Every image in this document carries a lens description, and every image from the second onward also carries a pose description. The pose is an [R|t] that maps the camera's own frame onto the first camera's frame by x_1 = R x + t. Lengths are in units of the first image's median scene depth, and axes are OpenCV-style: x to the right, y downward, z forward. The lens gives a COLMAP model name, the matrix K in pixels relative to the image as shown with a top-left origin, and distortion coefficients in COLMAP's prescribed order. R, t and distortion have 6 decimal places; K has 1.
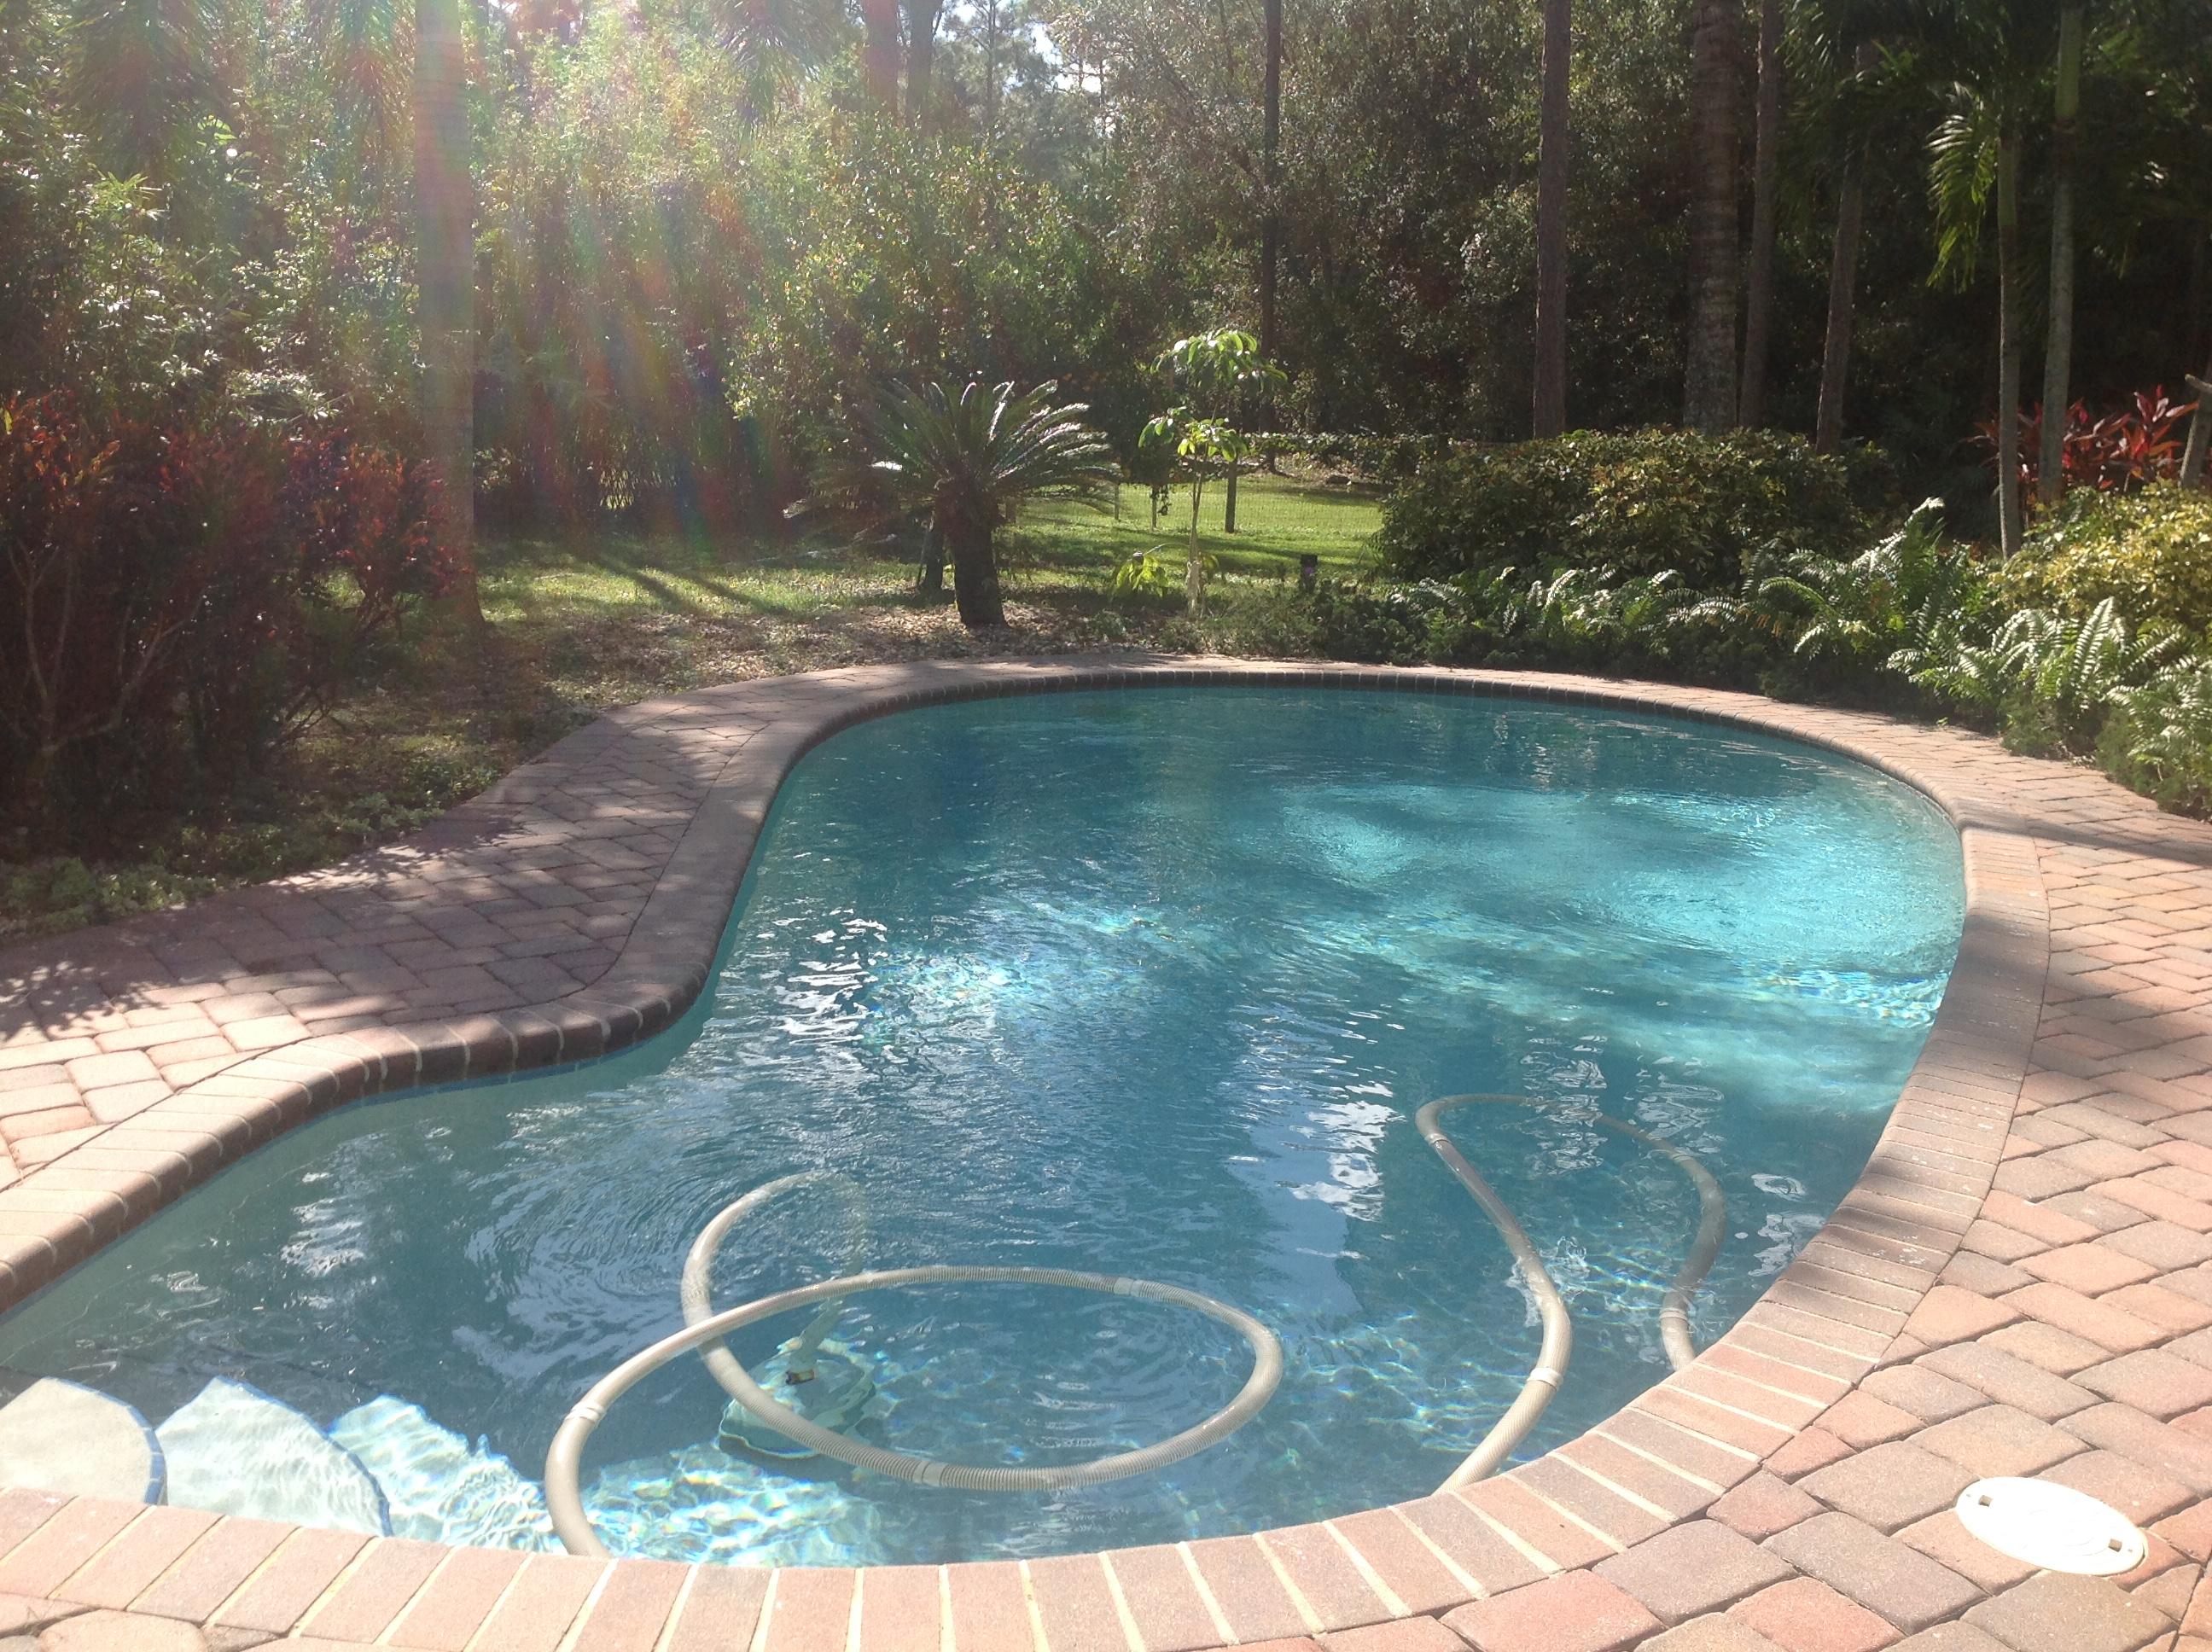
lens RADIAL K [[2071.6, 0, 1089.1], [0, 2071.6, 858.2], [0, 0, 1]] dist [0.178824, -0.410972]
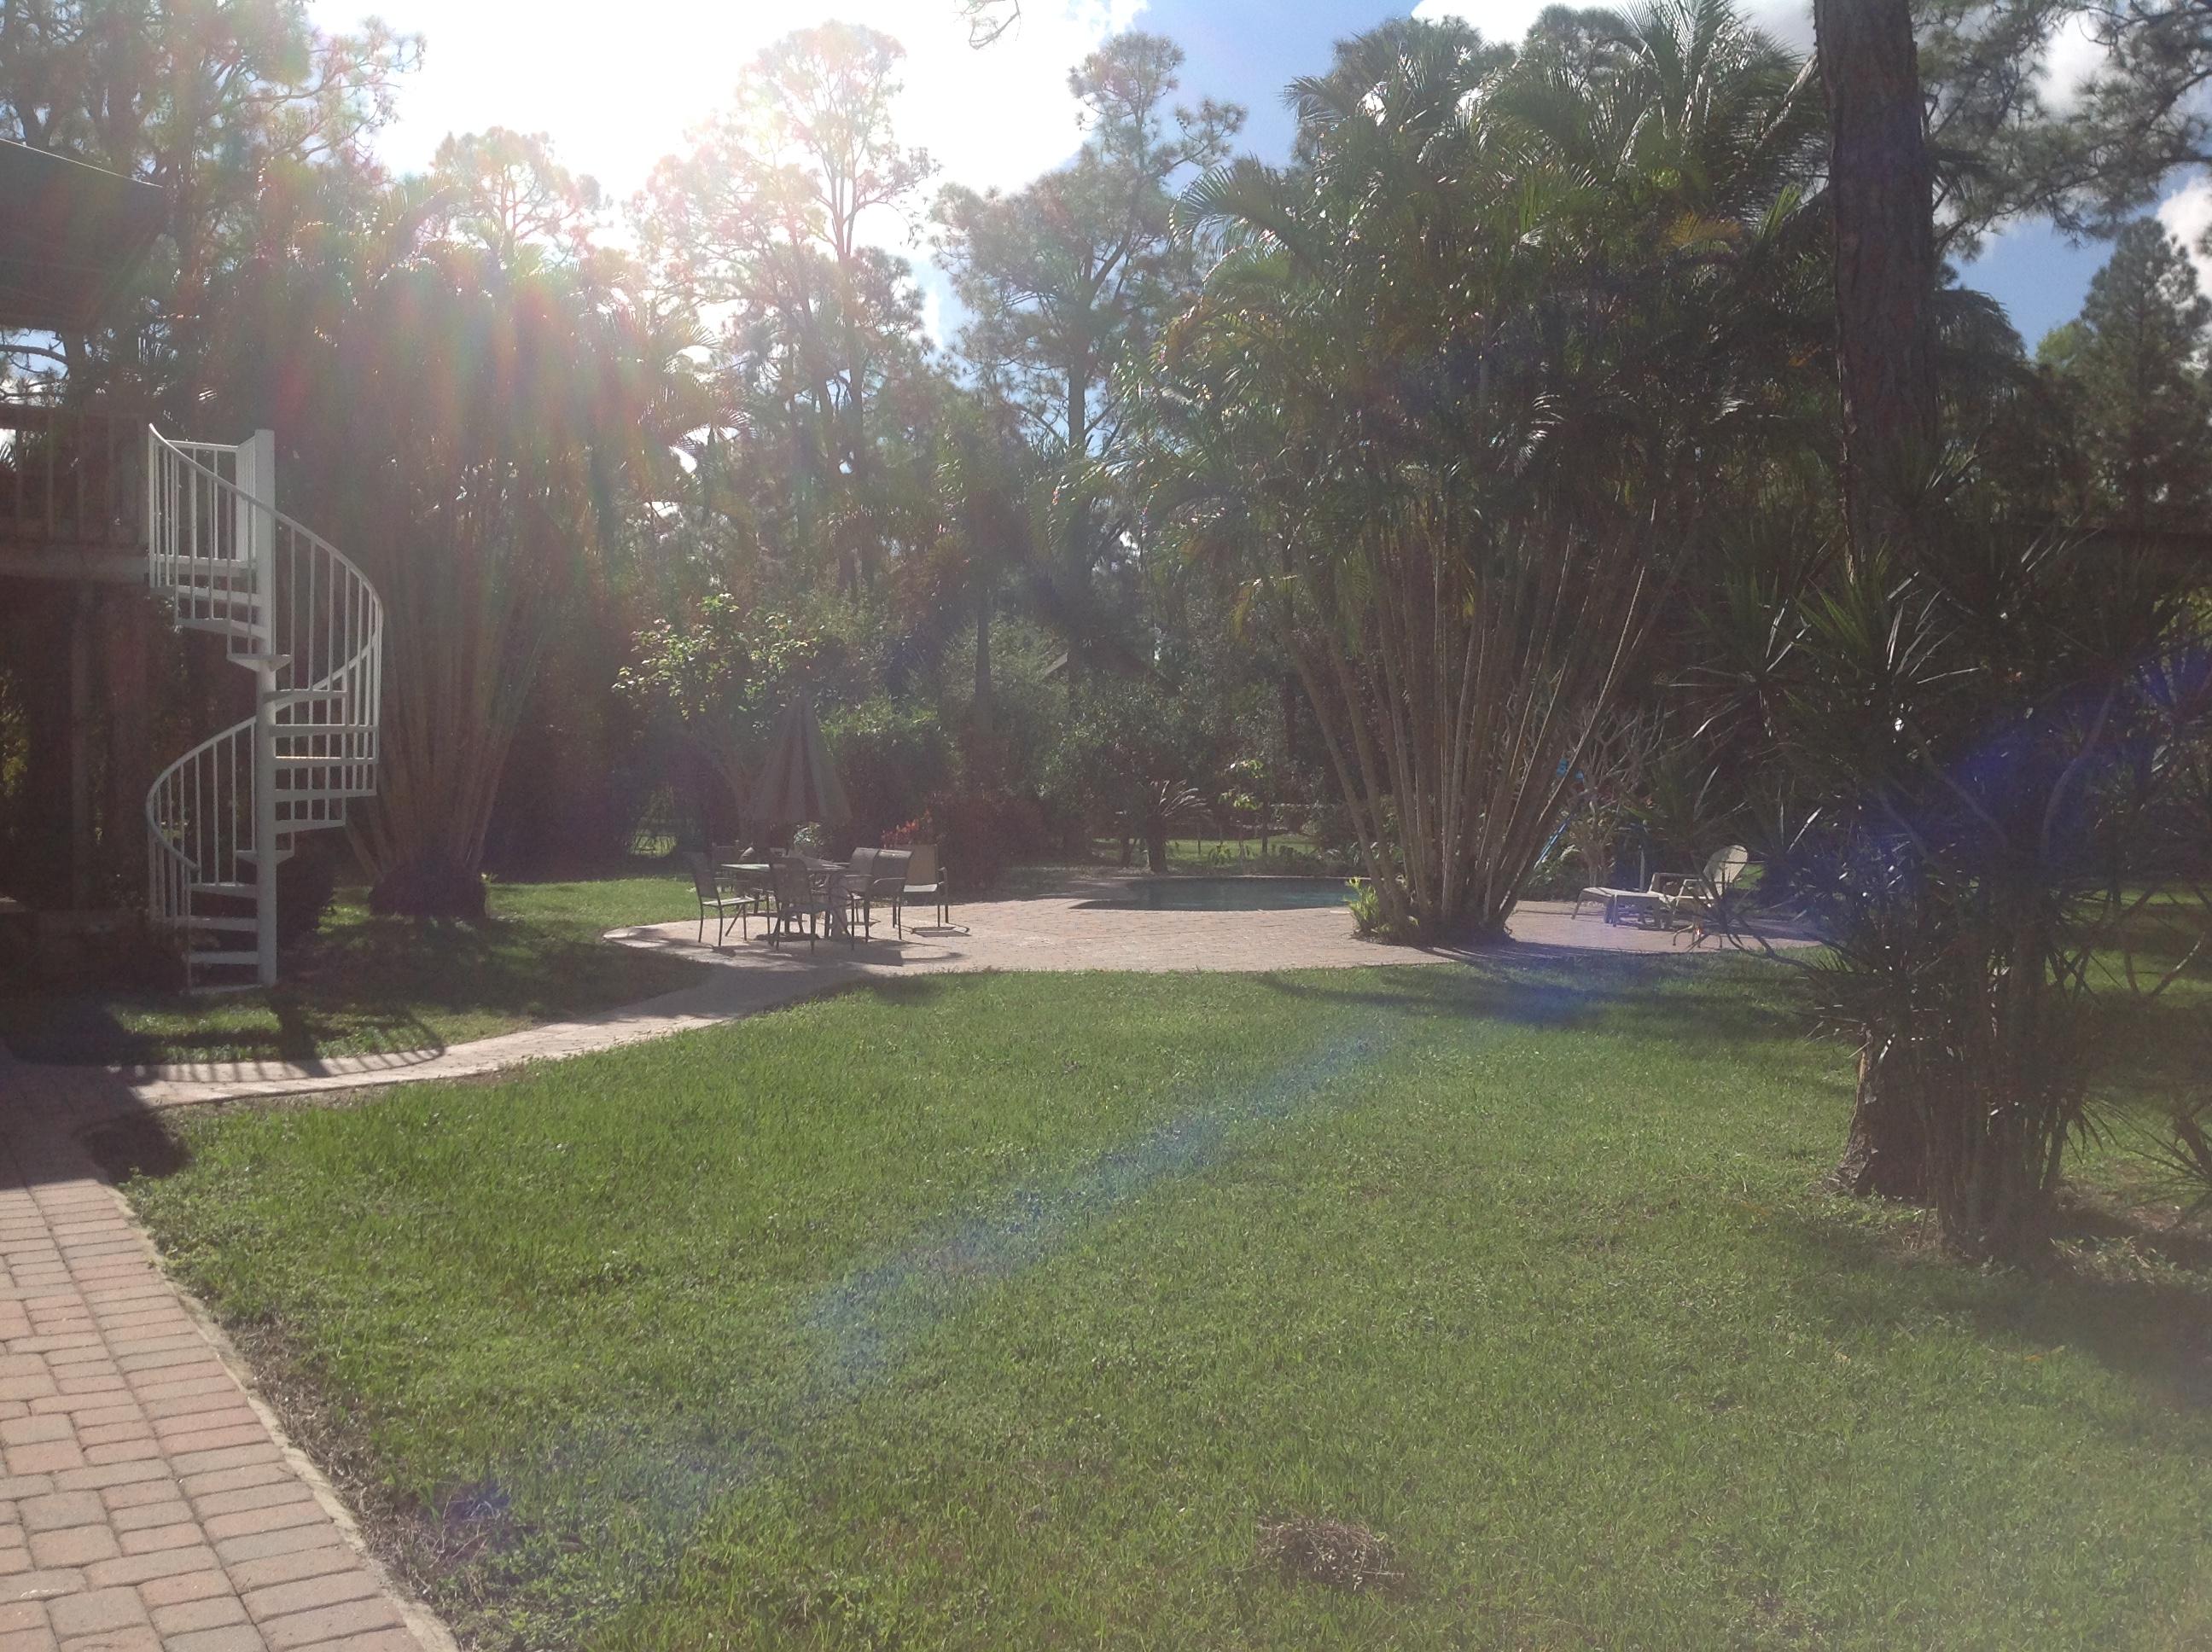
lens RADIAL K [[2071.6, 0, 1089.1], [0, 2071.6, 858.2], [0, 0, 1]] dist [0.178824, -0.410972]
pose [[0.999202, -0.026062, -0.030284, -0.067246], [0.020147, 0.983205, -0.181388, 0.373070], [0.034502, 0.180633, 0.982945, -1.709043]]
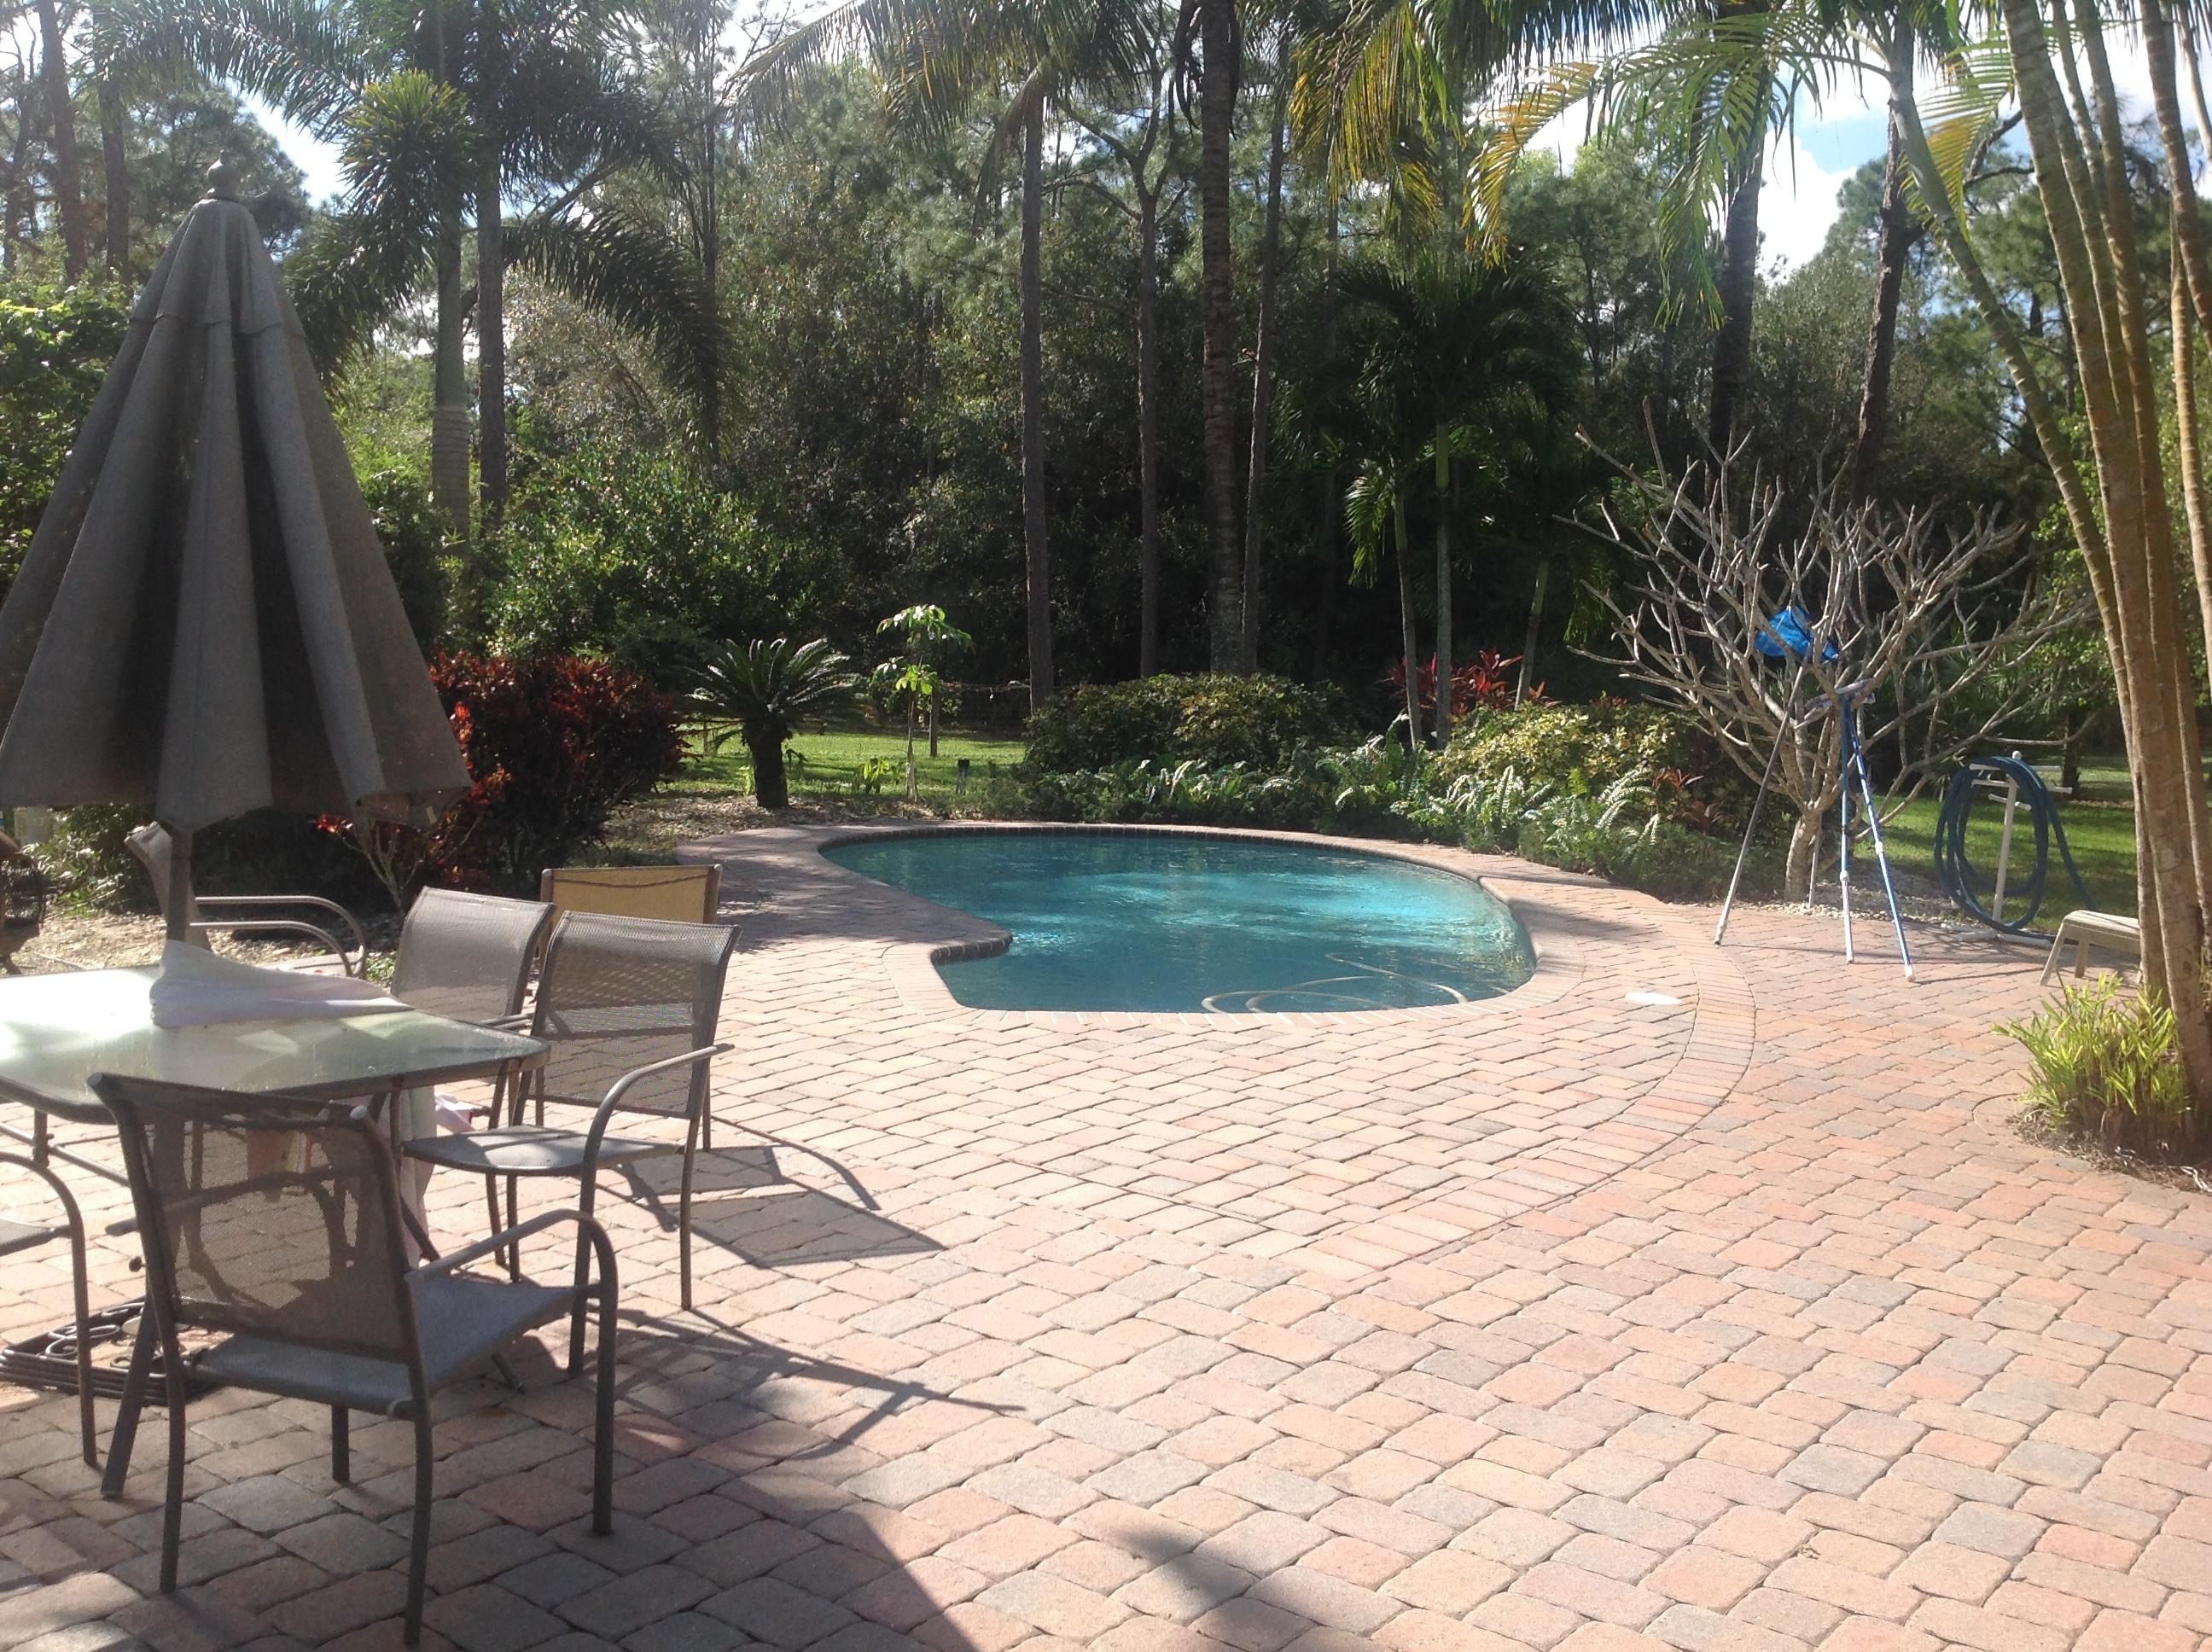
lens RADIAL K [[2071.6, 0, 1089.1], [0, 2071.6, 858.2], [0, 0, 1]] dist [0.178824, -0.410972]
pose [[0.948135, -0.029332, 0.316513, -0.333209], [0.064928, 0.992611, -0.102507, 0.089228], [-0.311167, 0.117741, 0.943033, -0.435728]]
